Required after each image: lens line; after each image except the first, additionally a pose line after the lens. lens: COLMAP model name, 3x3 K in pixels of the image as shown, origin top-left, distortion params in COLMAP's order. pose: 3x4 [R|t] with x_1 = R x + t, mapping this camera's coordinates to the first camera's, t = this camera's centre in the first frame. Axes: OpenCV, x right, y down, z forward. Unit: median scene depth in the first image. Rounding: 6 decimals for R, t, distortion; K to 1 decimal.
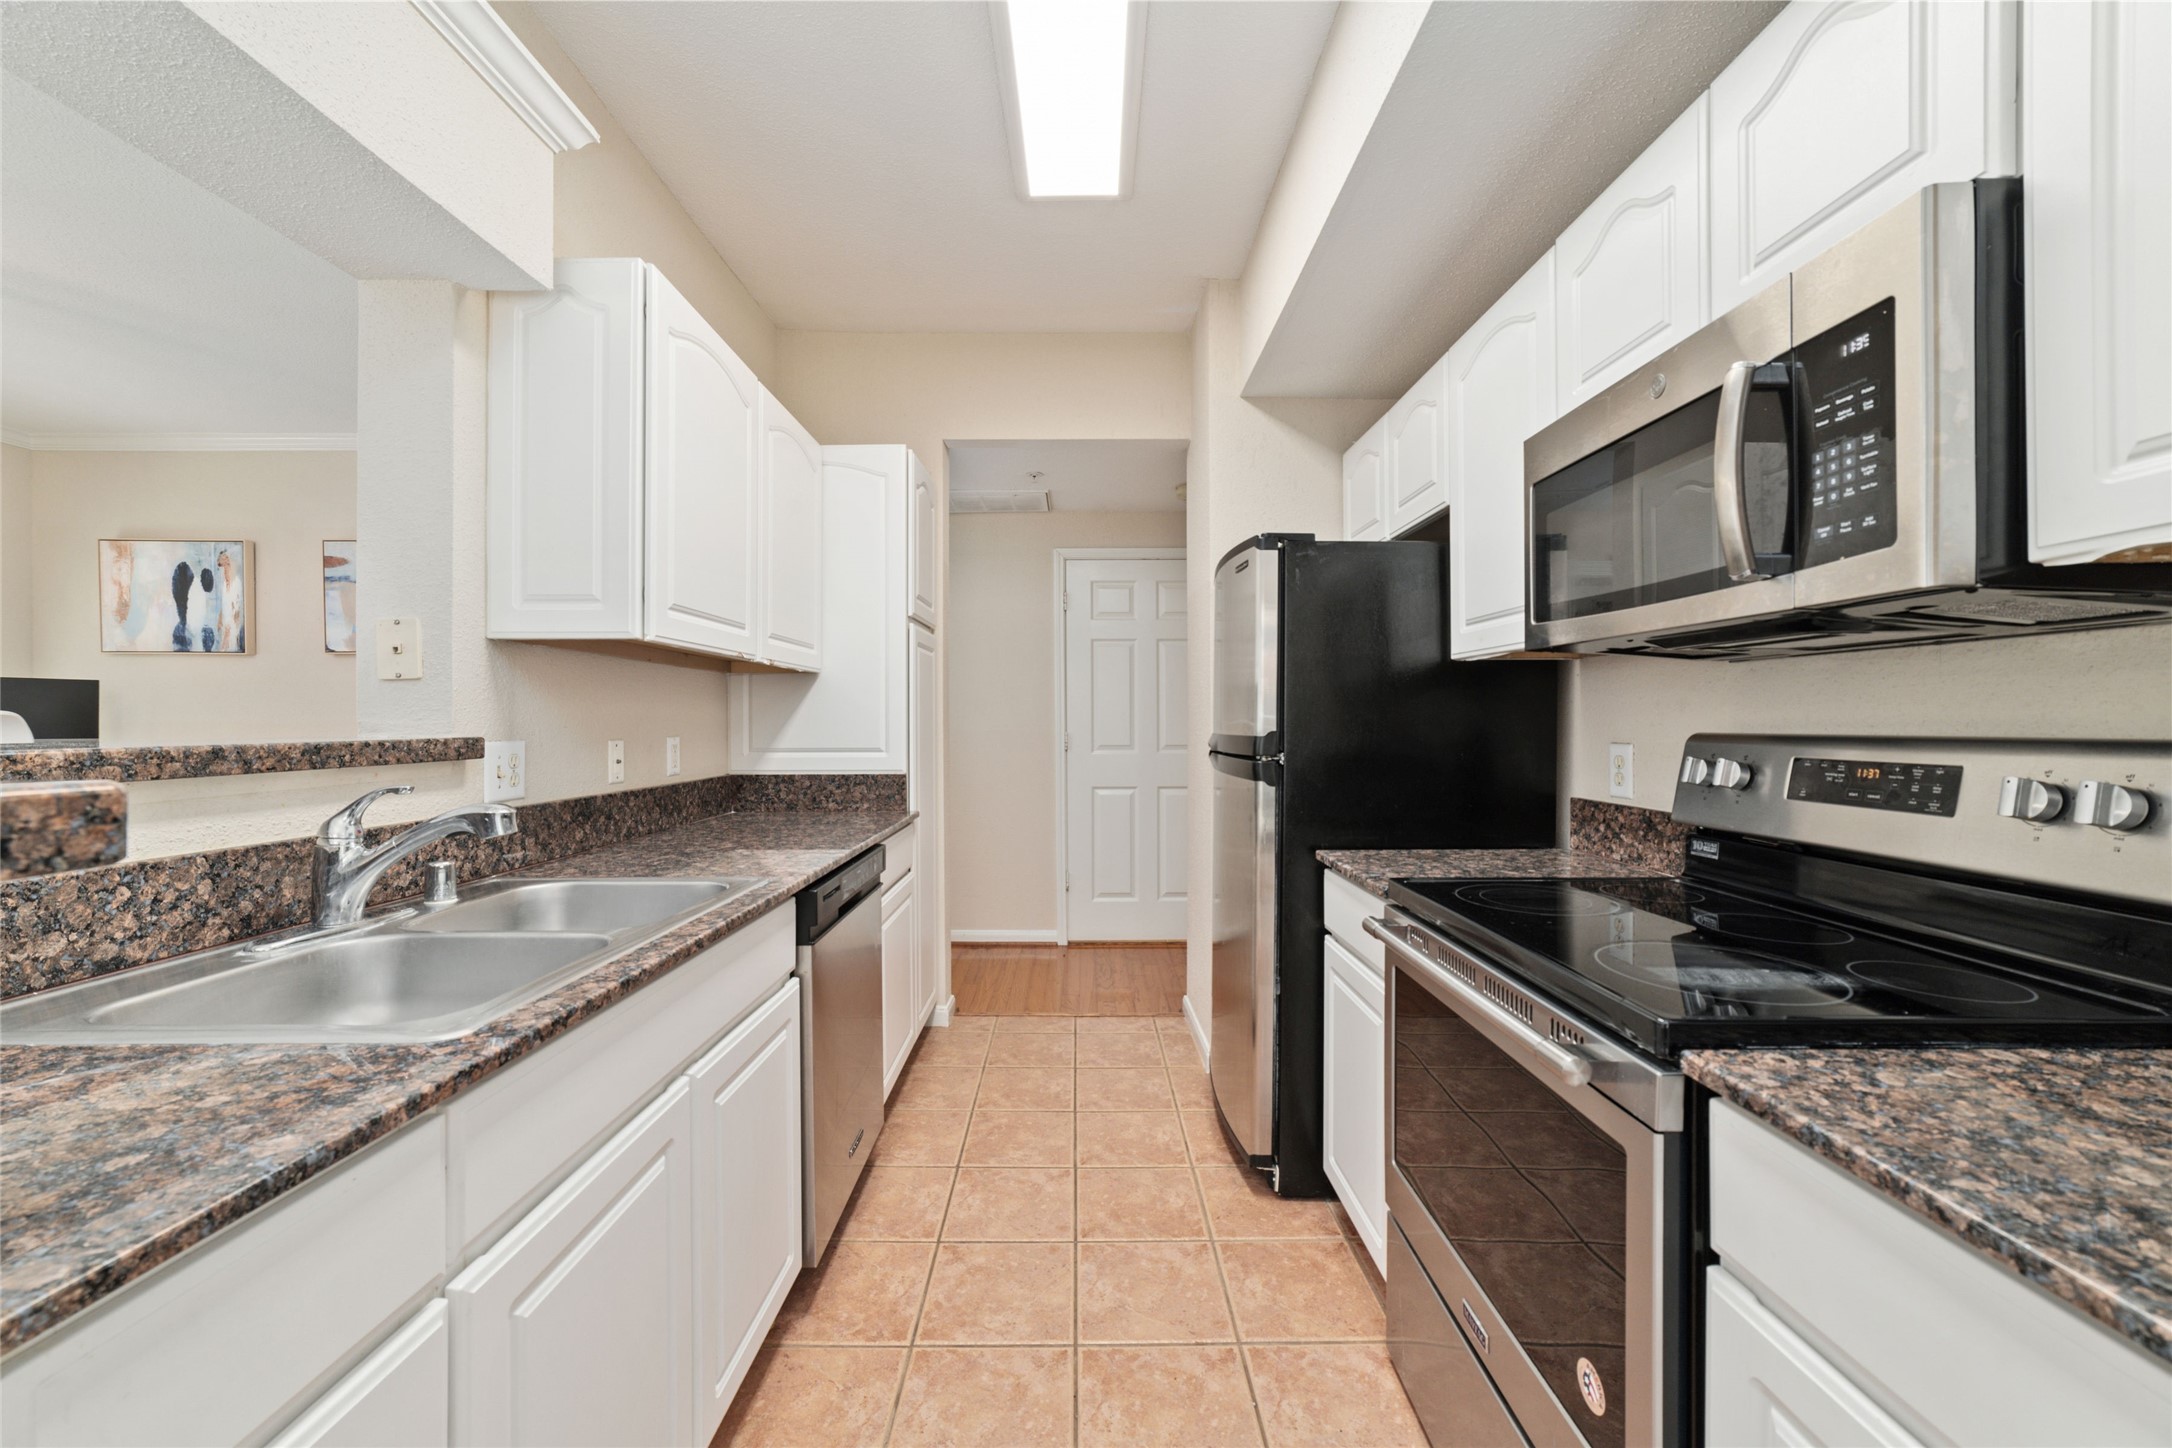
lens RADIAL K [[826.3, 0, 1077.6], [0, 826.3, 729.6], [0, 0, 1]] dist [-0.026407, 0.009396]
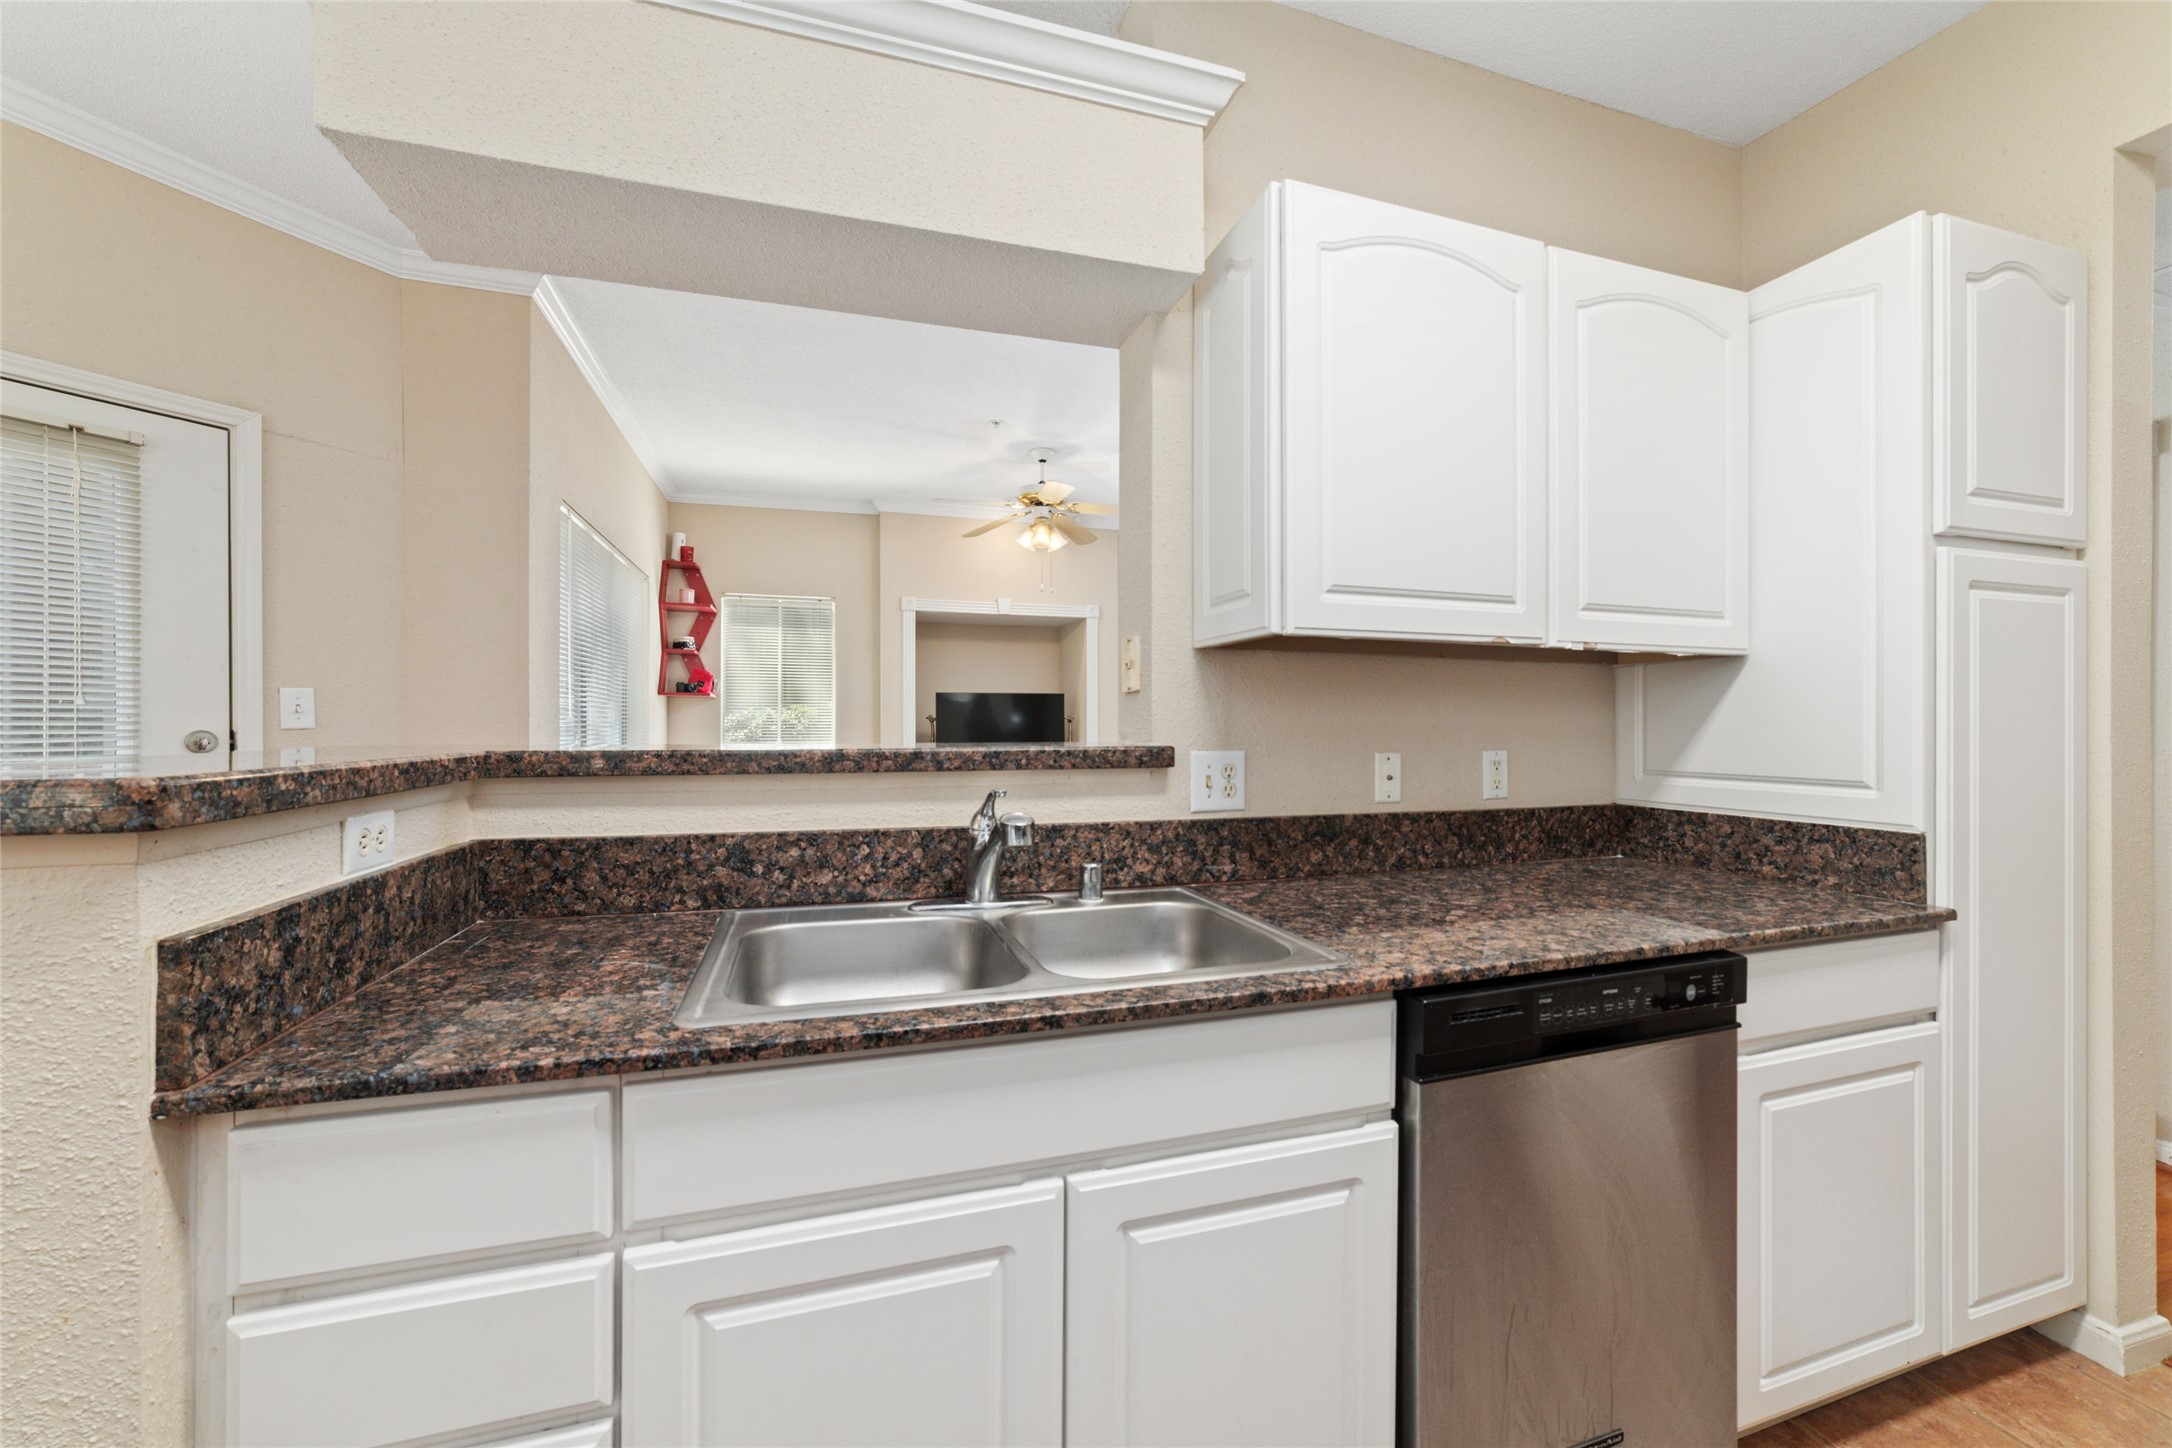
lens RADIAL K [[826.3, 0, 1077.6], [0, 826.3, 729.6], [0, 0, 1]] dist [-0.026407, 0.009396]
pose [[0.308679, 0.009052, -0.951123, 0.249238], [-0.013328, 0.999898, 0.005190, -0.018147], [0.951073, 0.011075, 0.308768, 0.672324]]
